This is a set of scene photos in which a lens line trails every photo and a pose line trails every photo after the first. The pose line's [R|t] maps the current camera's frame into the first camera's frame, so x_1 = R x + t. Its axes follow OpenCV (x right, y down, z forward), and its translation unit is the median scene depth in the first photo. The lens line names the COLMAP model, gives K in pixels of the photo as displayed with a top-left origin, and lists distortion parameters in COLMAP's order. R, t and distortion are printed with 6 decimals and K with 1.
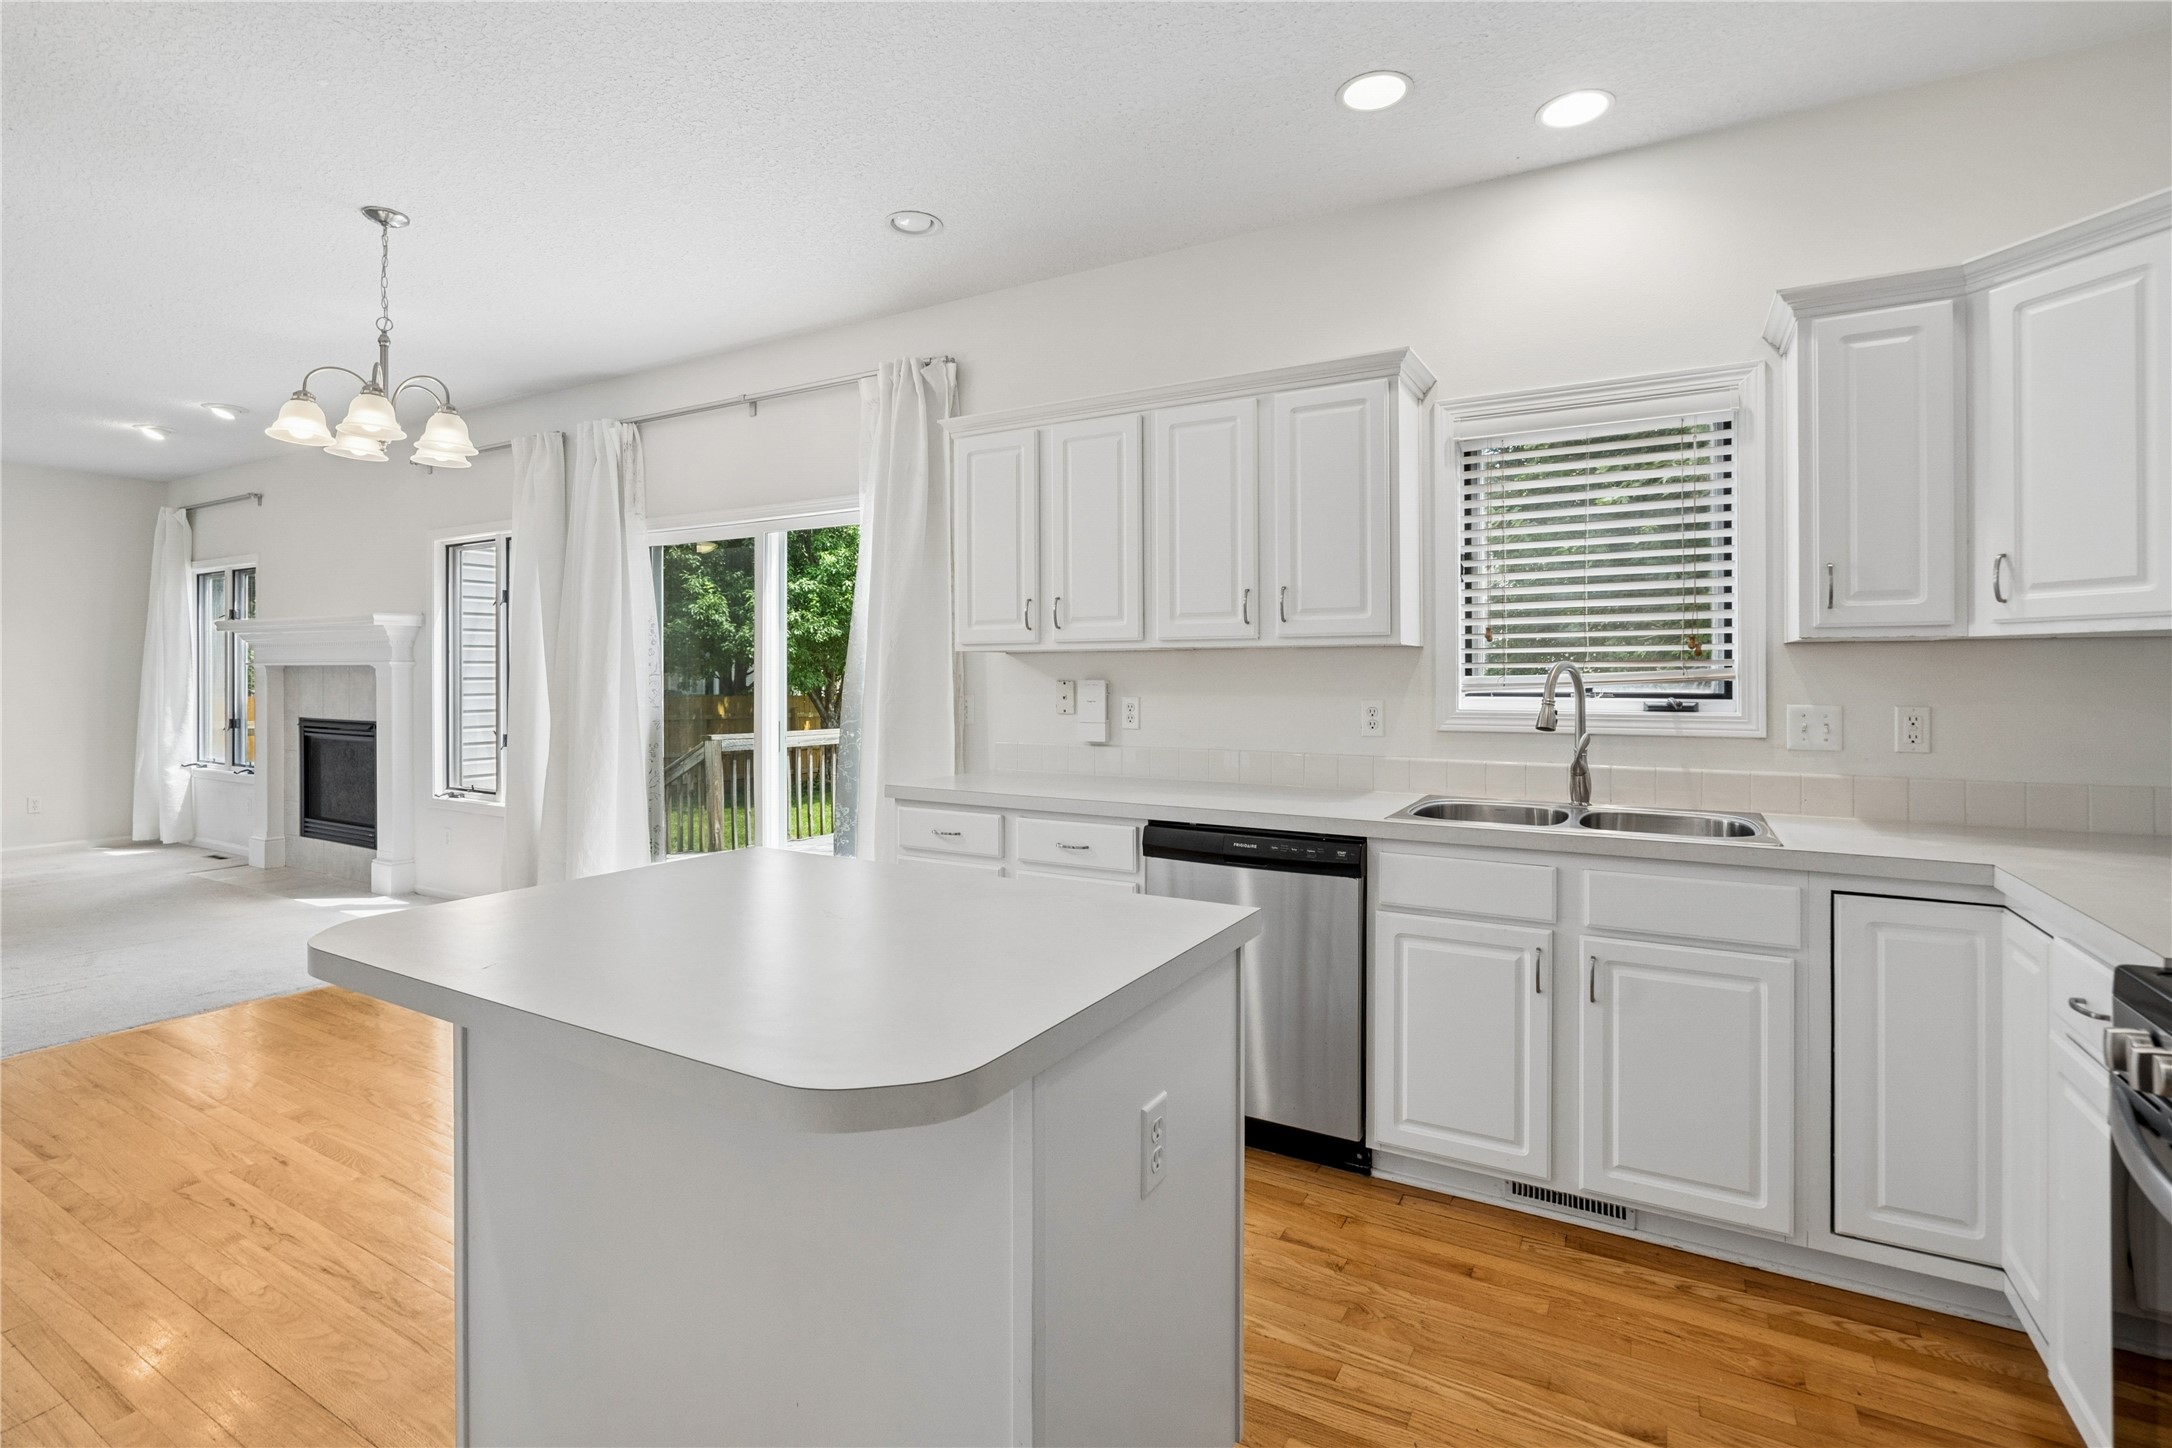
lens RADIAL K [[1013.0, 0, 1053.3], [0, 1013.0, 679.4], [0, 0, 1]] dist [-0.020721, 0.006760]
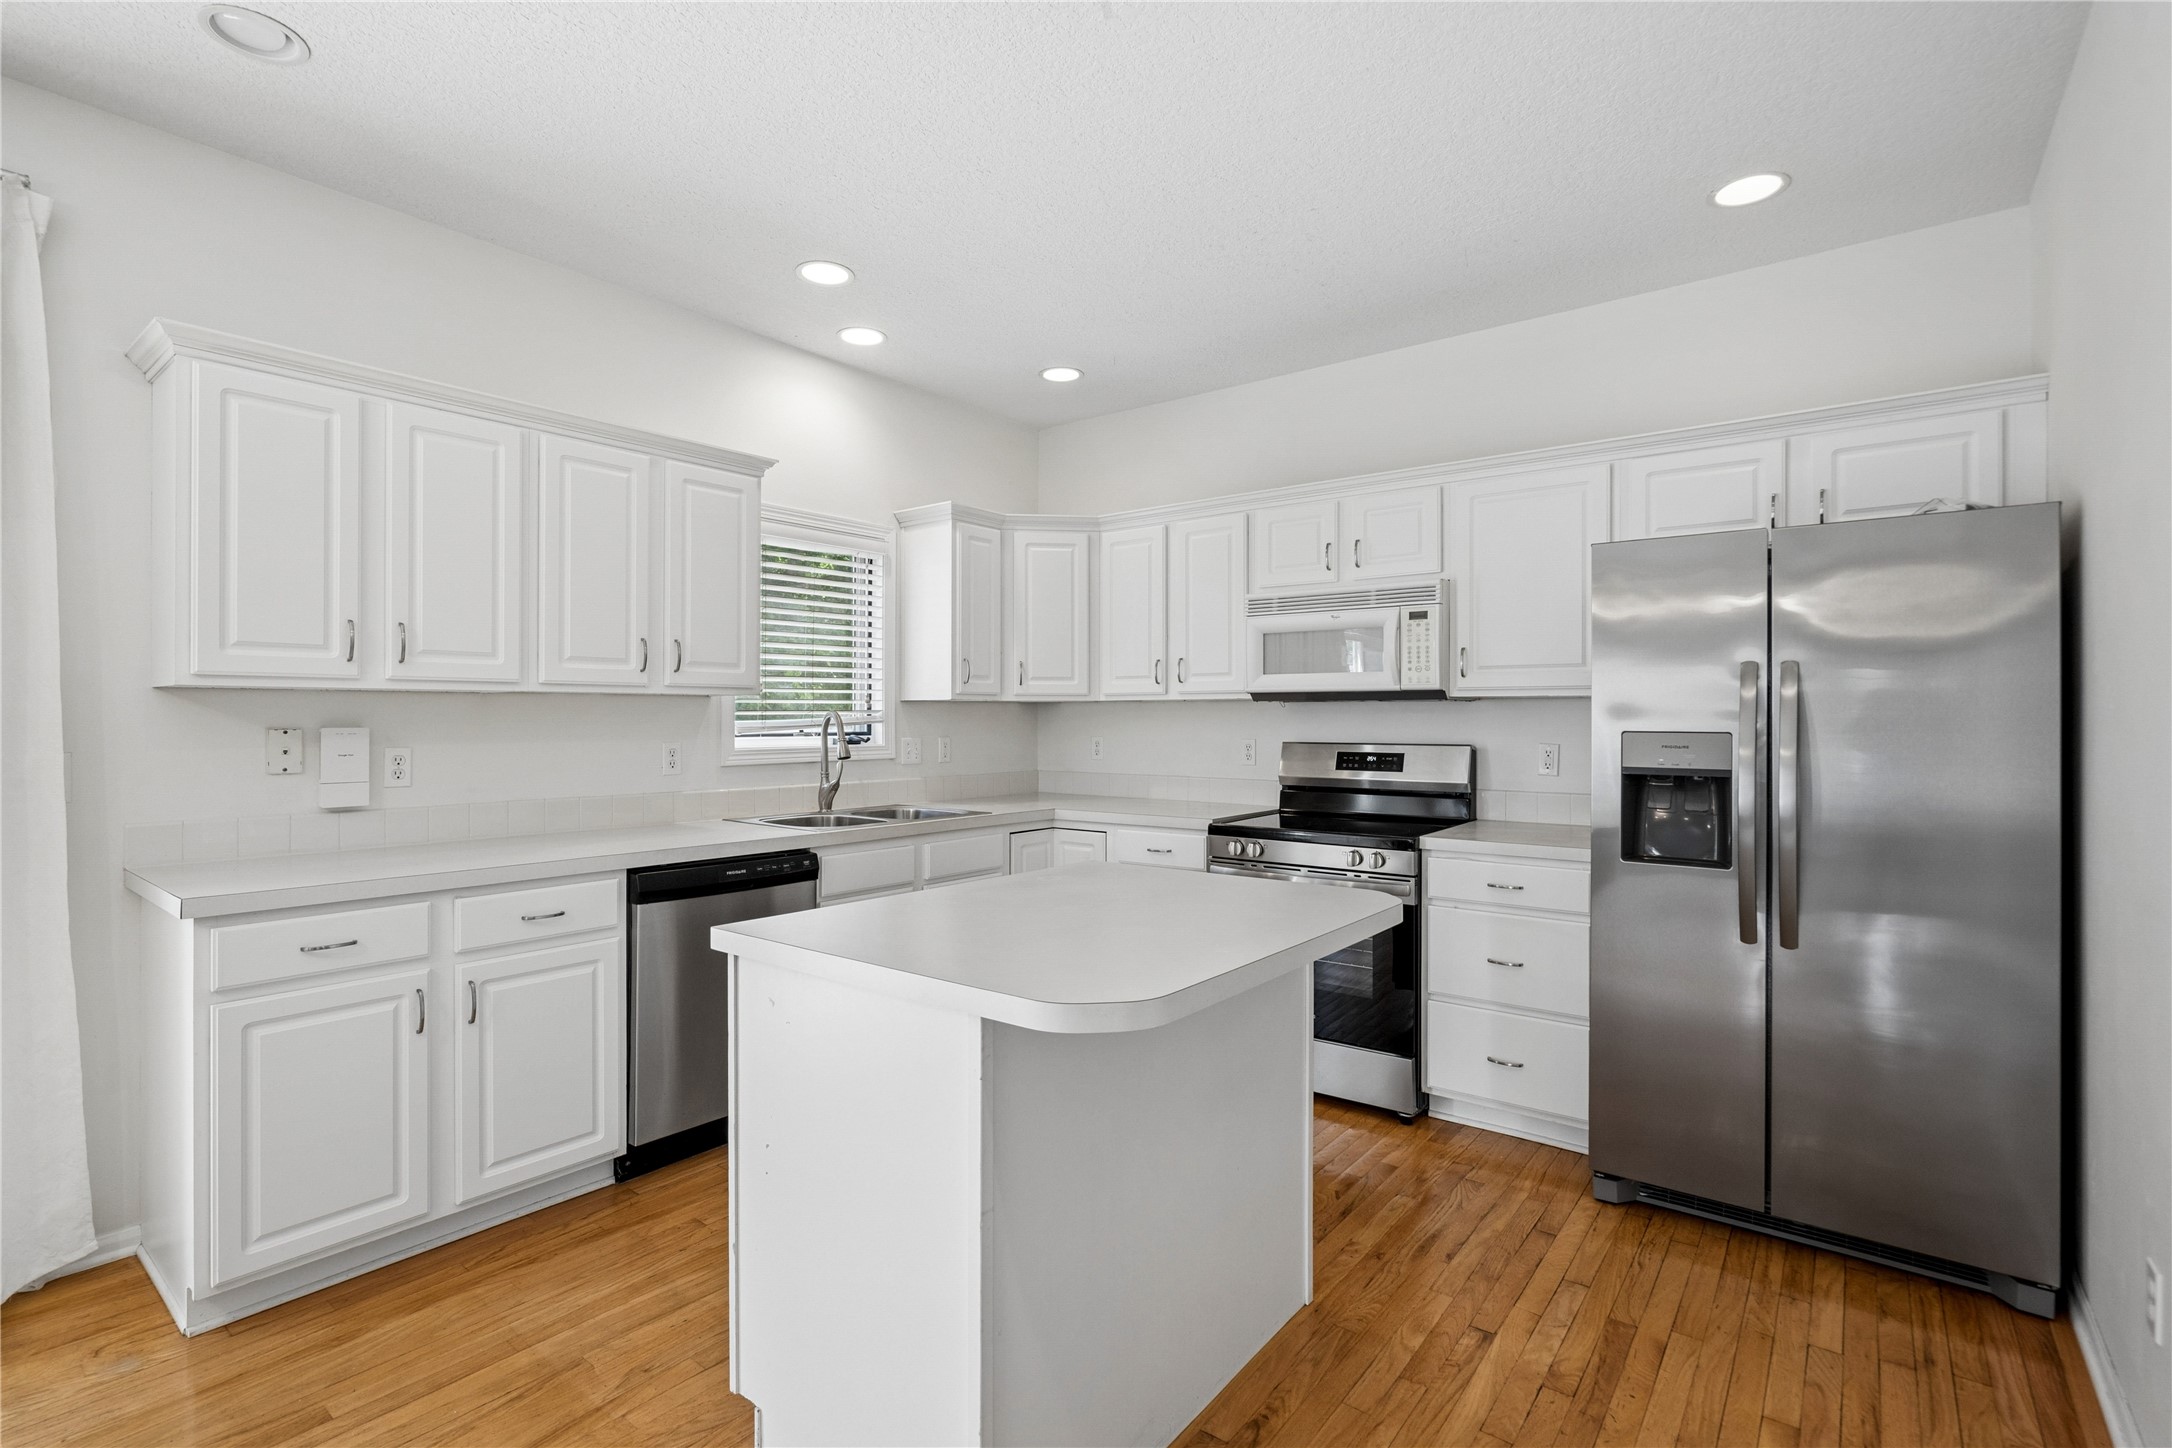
lens RADIAL K [[1013.0, 0, 1073.3], [0, 1013.0, 715.8], [0, 0, 1]] dist [-0.020721, 0.006760]
pose [[0.139693, 0.000124, 0.990195, -0.459380], [0.000326, 1.000000, -0.000171, -0.005600], [-0.990195, 0.000347, 0.139693, 0.246293]]
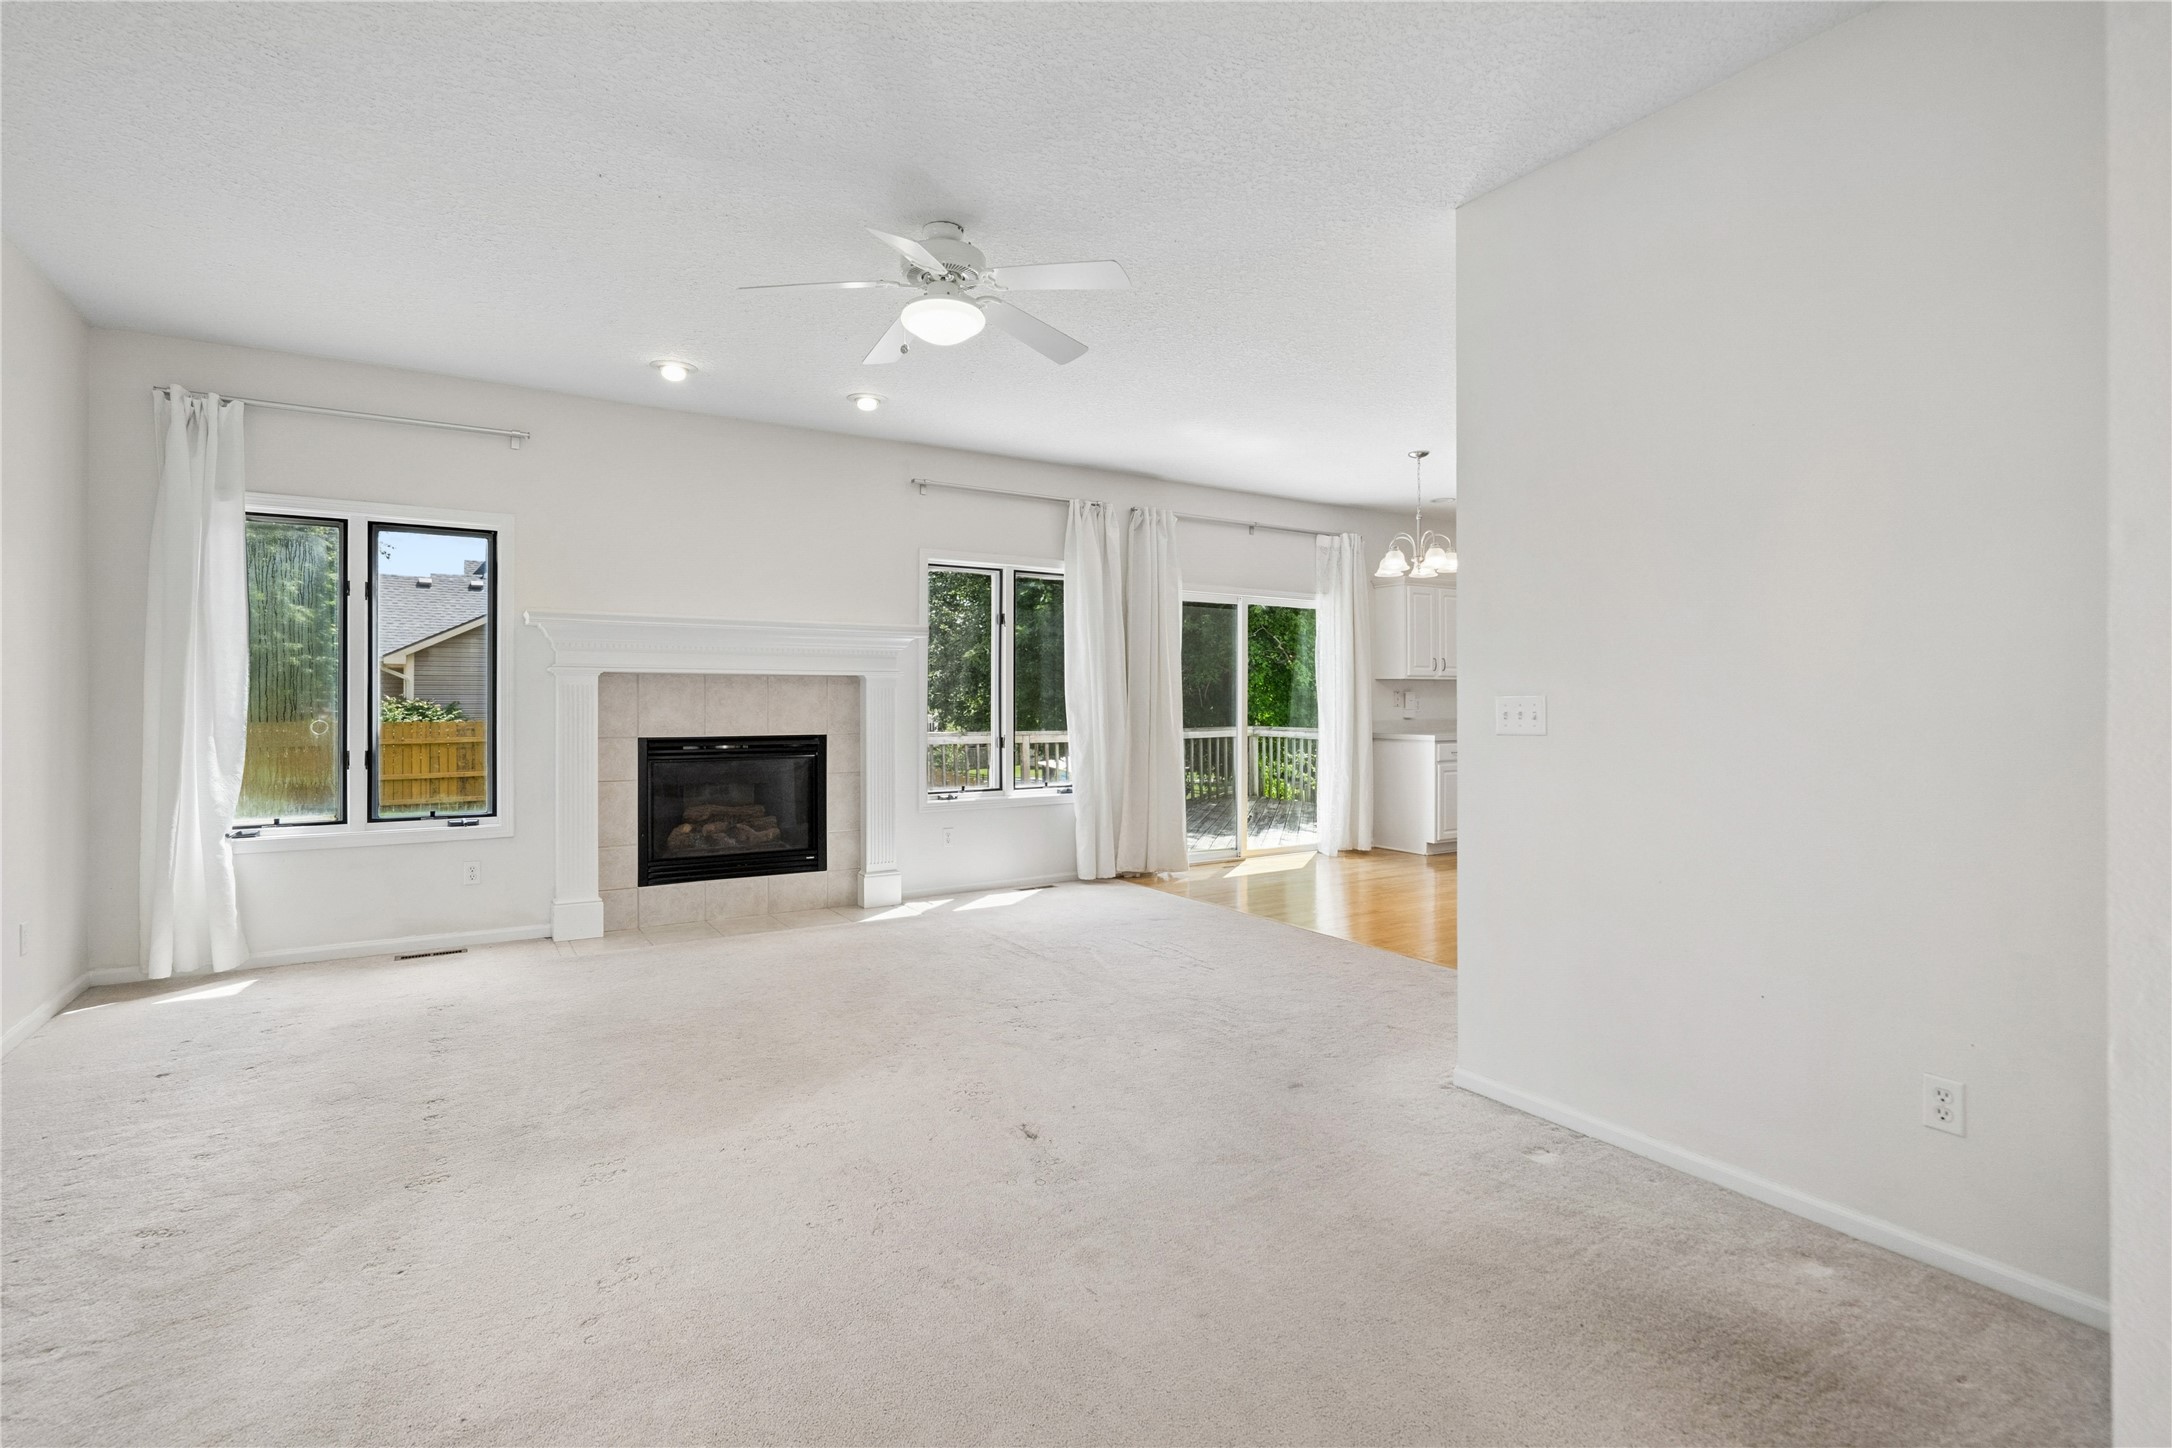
lens RADIAL K [[1013.0, 0, 1050.7], [0, 1013.0, 704.6], [0, 0, 1]] dist [-0.020721, 0.006760]
pose [[0.470176, -0.007574, 0.882540, -1.754465], [0.001599, 0.999969, 0.007730, 0.007995], [-0.882571, -0.002224, 0.470174, 0.451926]]
